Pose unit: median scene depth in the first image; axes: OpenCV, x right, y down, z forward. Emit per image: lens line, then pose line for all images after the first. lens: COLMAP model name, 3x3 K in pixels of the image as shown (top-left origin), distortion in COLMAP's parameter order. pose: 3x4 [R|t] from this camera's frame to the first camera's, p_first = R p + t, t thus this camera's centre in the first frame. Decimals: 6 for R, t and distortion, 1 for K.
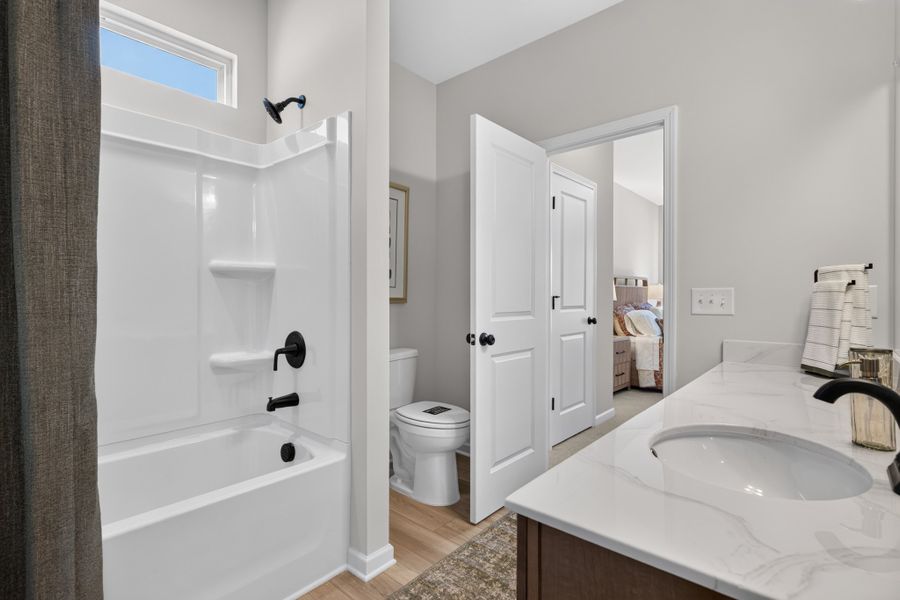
lens RADIAL K [[429.6, 0, 450.1], [0, 429.6, 298.0], [0, 0, 1]] dist [0.000256, -0.000018]
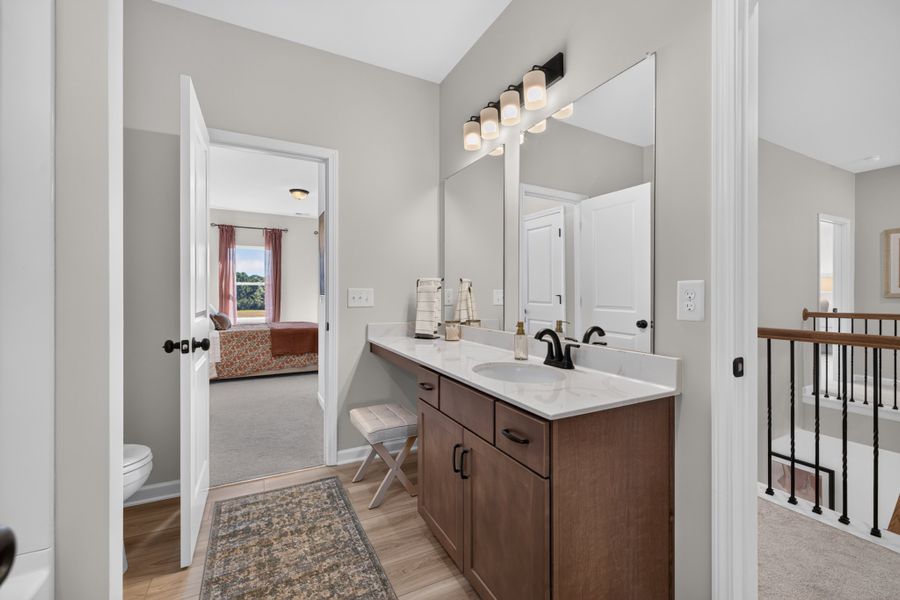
lens RADIAL K [[374.8, 0, 450.3], [0, 374.8, 296.5], [0, 0, 1]] dist [0.000634, 0.000128]
pose [[0.356678, -0.006403, 0.934205, -0.462229], [0.002093, 0.999979, 0.006054, -0.003424], [-0.934225, -0.000204, 0.356684, 0.275859]]
